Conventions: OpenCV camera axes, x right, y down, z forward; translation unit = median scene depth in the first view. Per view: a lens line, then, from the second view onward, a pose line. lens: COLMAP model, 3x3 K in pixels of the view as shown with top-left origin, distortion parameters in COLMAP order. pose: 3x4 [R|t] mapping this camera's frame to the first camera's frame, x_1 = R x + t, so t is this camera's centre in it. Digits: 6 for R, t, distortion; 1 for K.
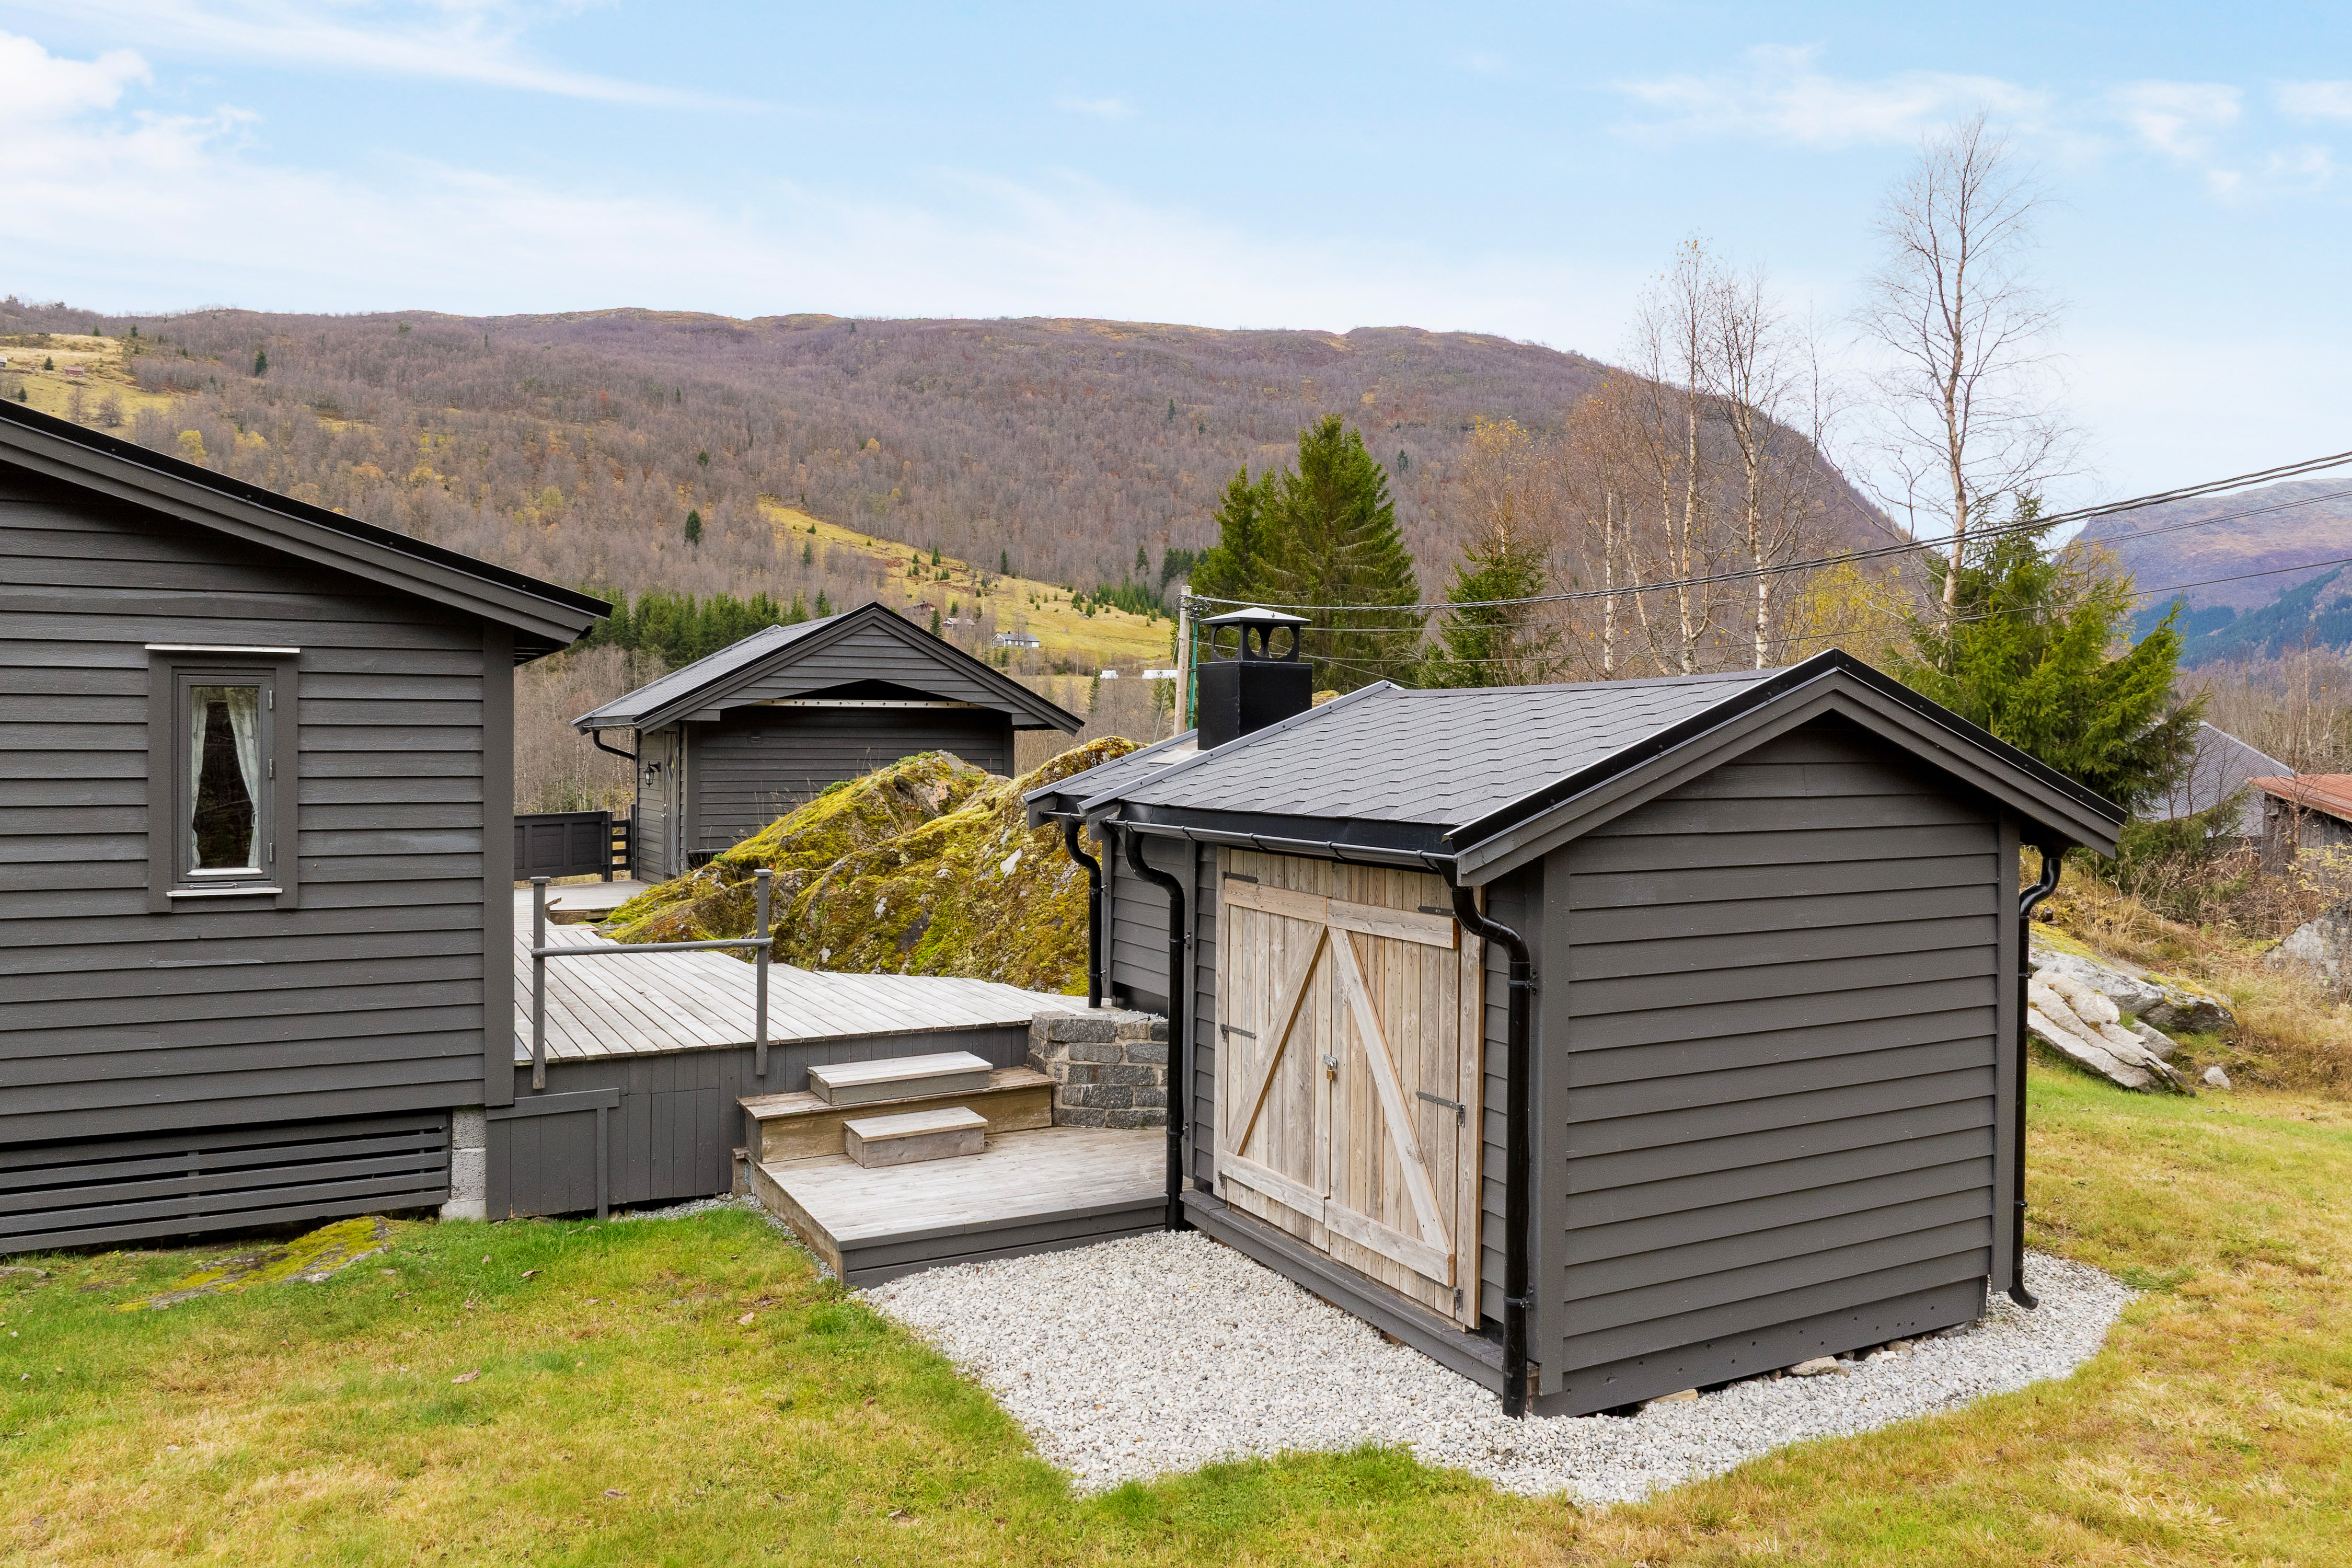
lens RADIAL K [[1628.2, 0, 1173.2], [0, 1628.2, 775.6], [0, 0, 1]] dist [-0.044887, 0.015093]
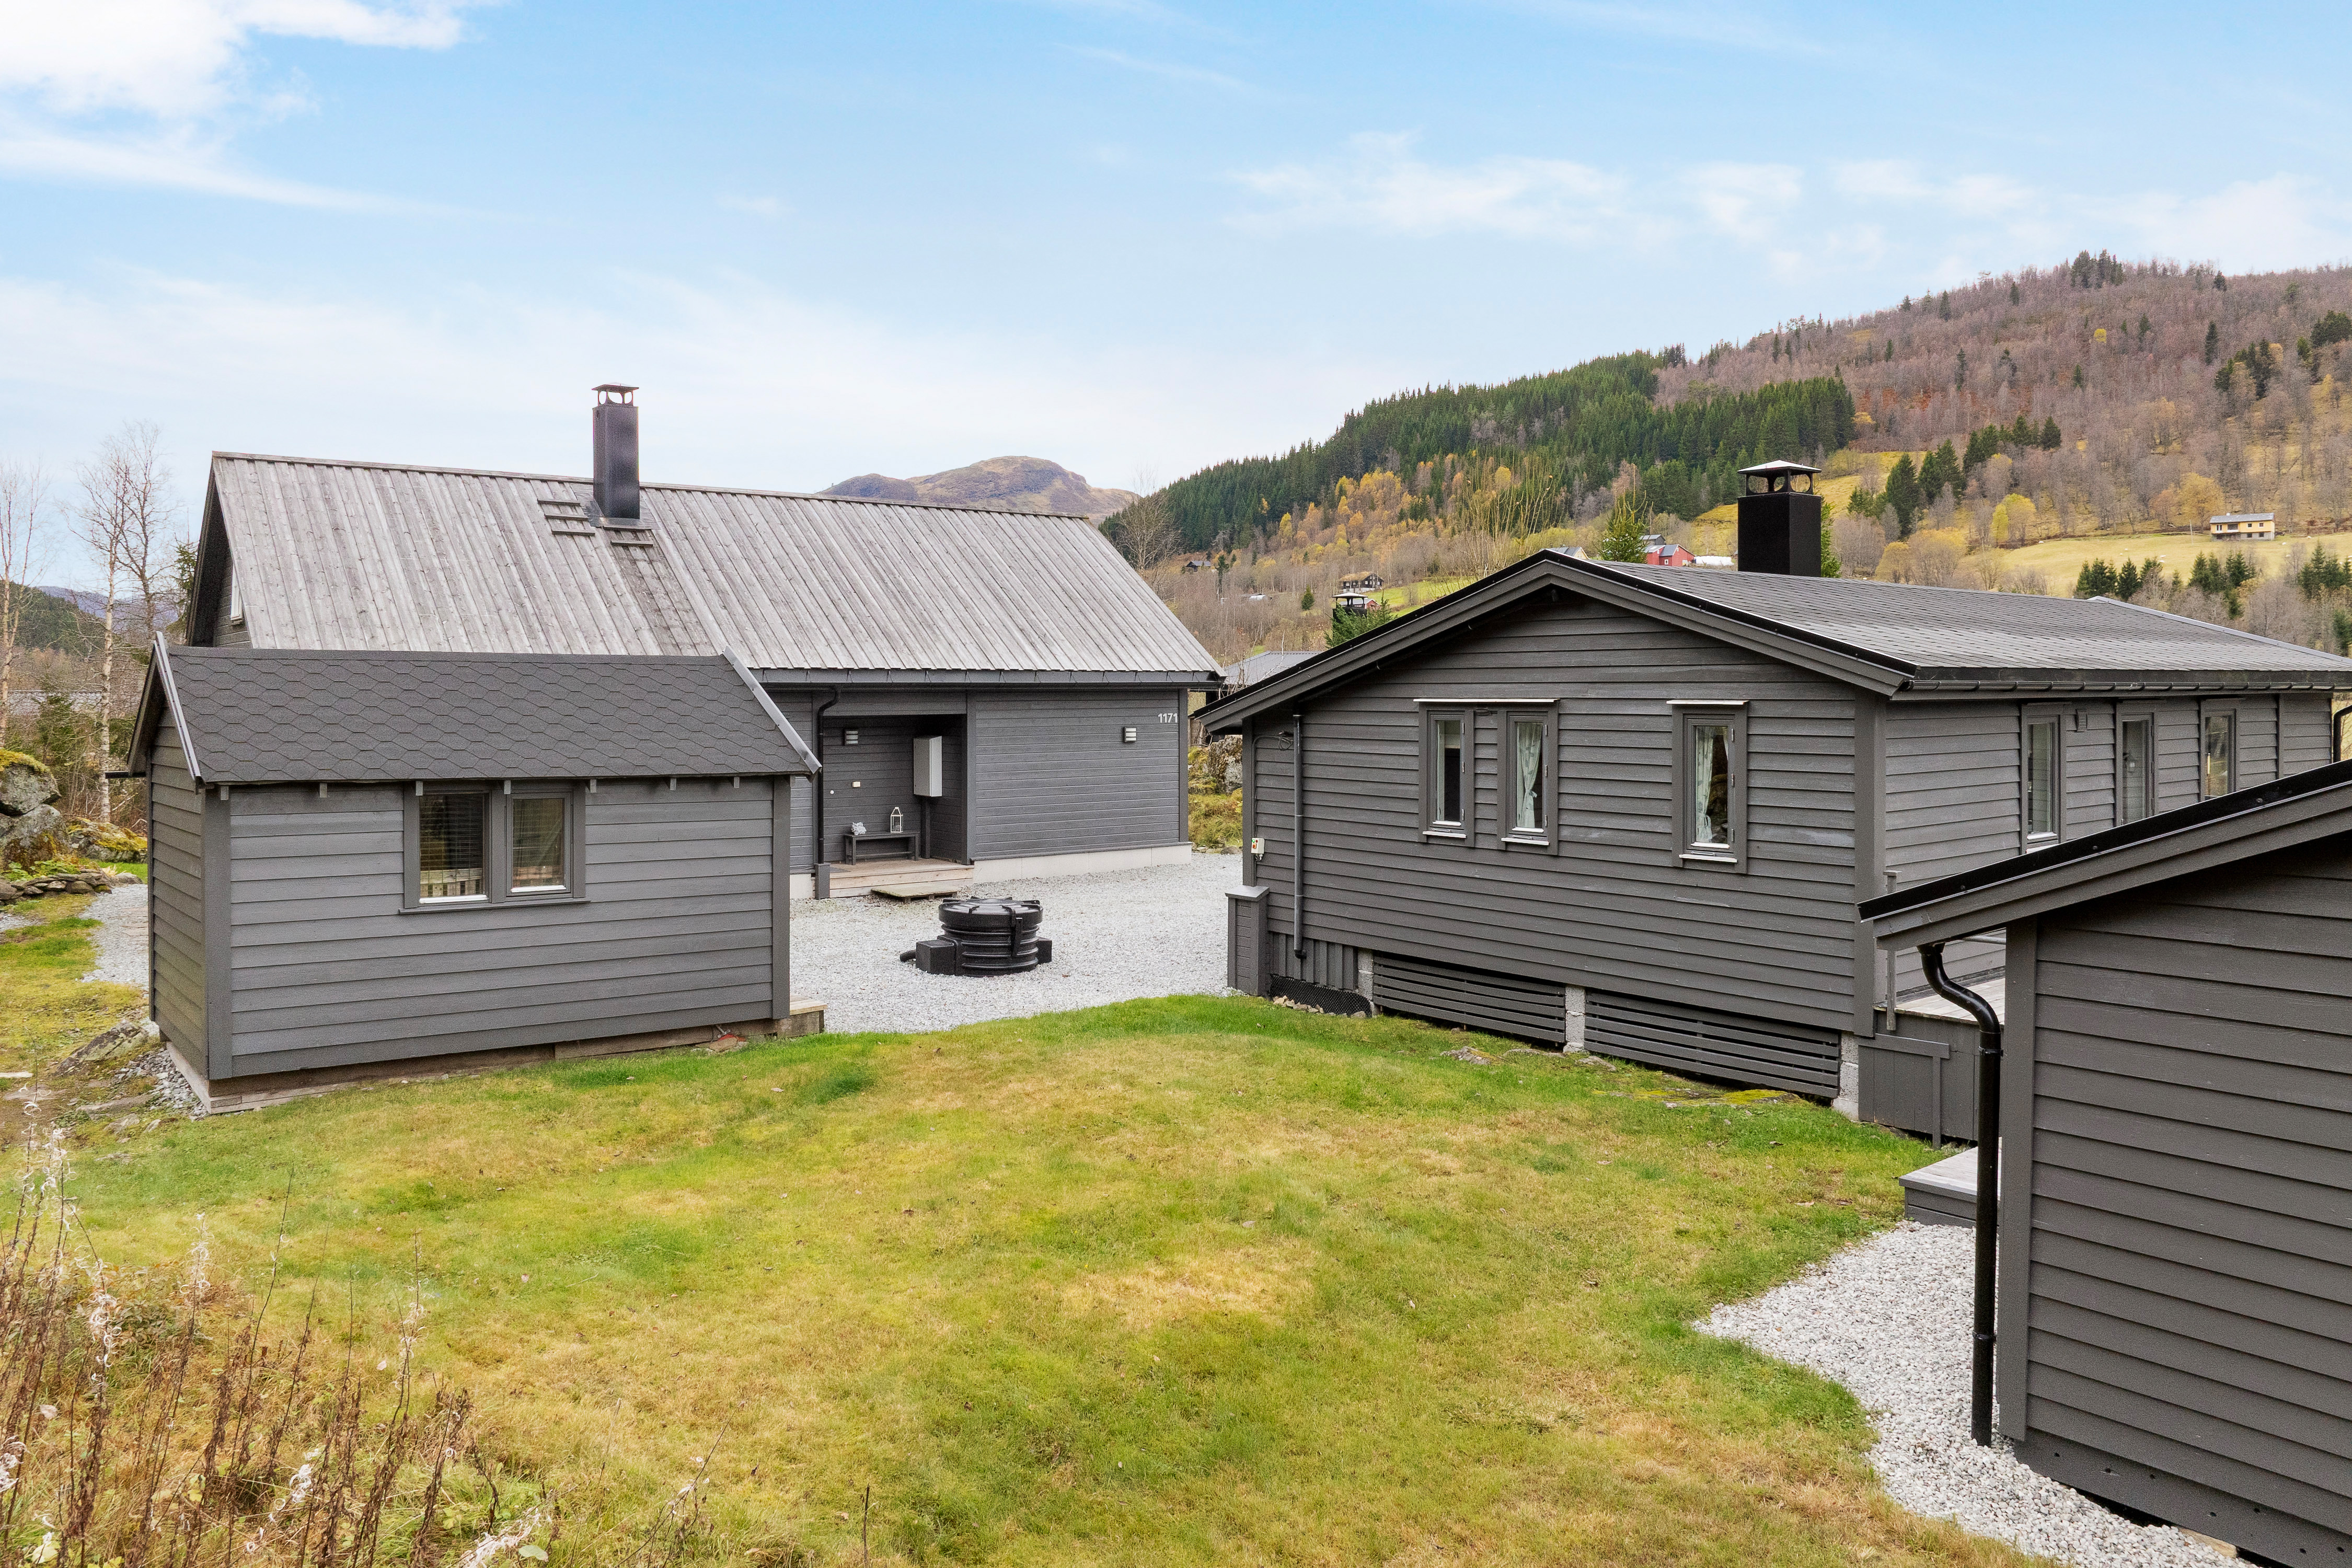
lens RADIAL K [[1628.2, 0, 1176.4], [0, 1628.2, 779.1], [0, 0, 1]] dist [-0.044887, 0.015093]
pose [[0.207273, 0.049638, -0.977023, 0.852268], [-0.013280, 0.998763, 0.047925, -0.074339], [0.978193, 0.003041, 0.207675, 0.173737]]
